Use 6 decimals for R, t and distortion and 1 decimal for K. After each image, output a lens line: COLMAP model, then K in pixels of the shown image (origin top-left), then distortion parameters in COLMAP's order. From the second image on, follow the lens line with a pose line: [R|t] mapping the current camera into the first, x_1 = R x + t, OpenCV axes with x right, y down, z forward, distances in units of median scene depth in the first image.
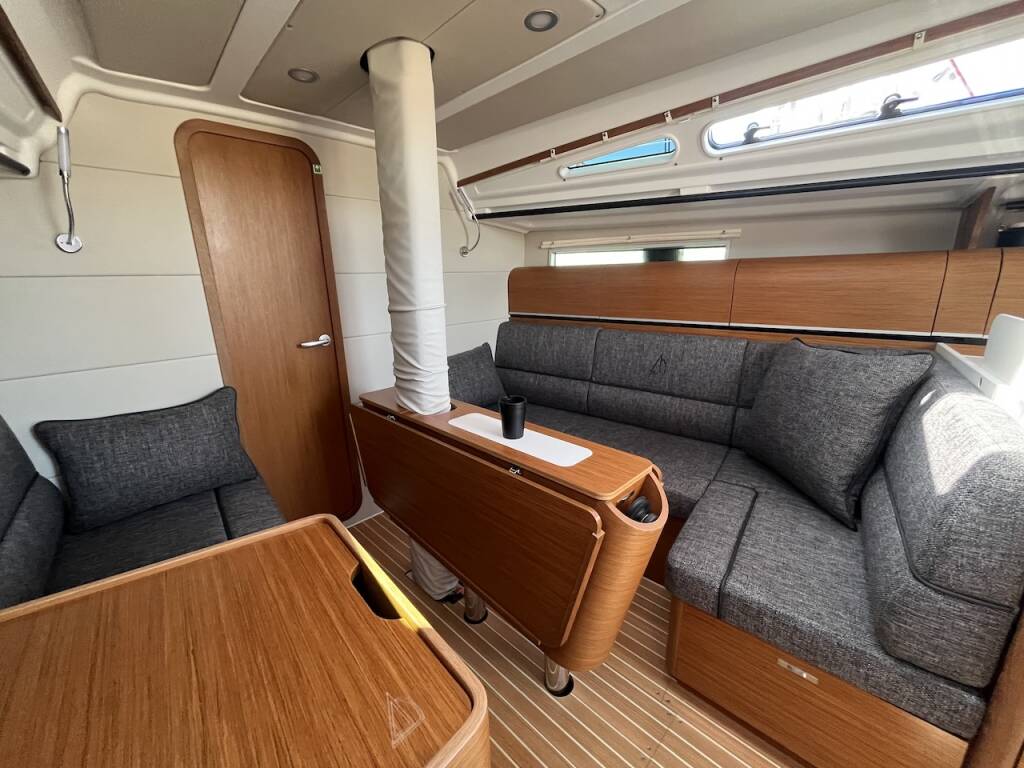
lens RADIAL K [[407.2, 0, 512.0], [0, 407.2, 384.0], [0, 0, 1]] dist [-0.076297, 0.025841]
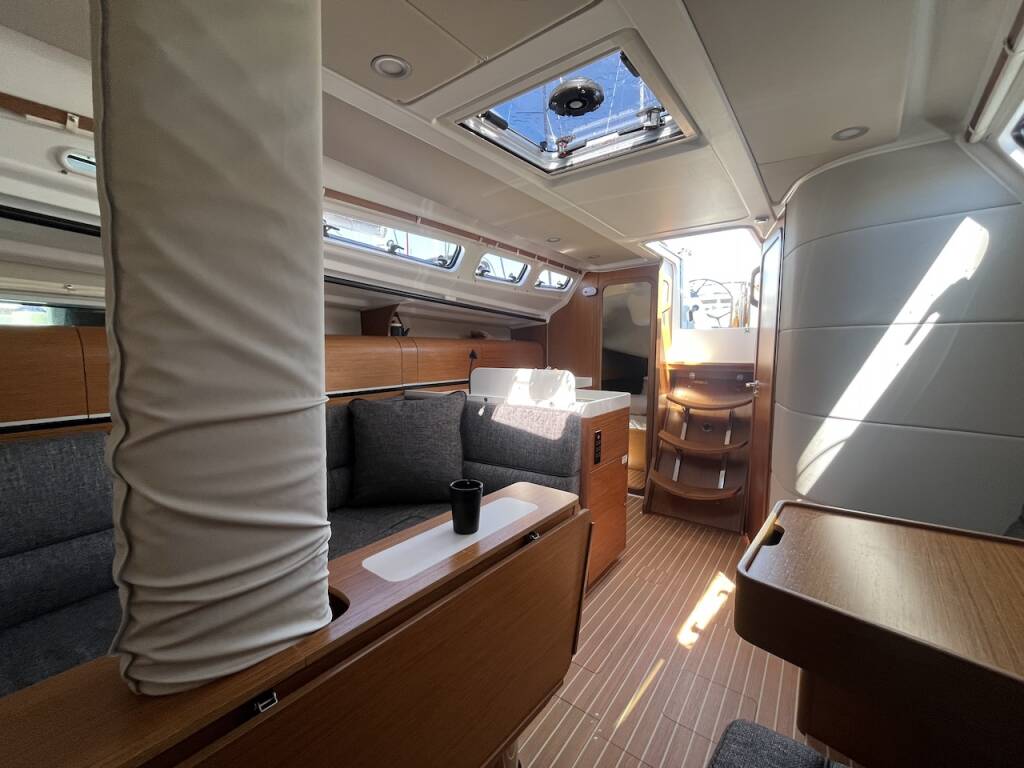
lens RADIAL K [[407.2, 0, 512.0], [0, 407.2, 384.0], [0, 0, 1]] dist [-0.076297, 0.025841]
pose [[-0.114952, -0.052975, 0.991957, -0.641500], [0.244840, 0.966260, 0.079975, -0.164353], [-0.962725, 0.252064, -0.098103, 0.720034]]
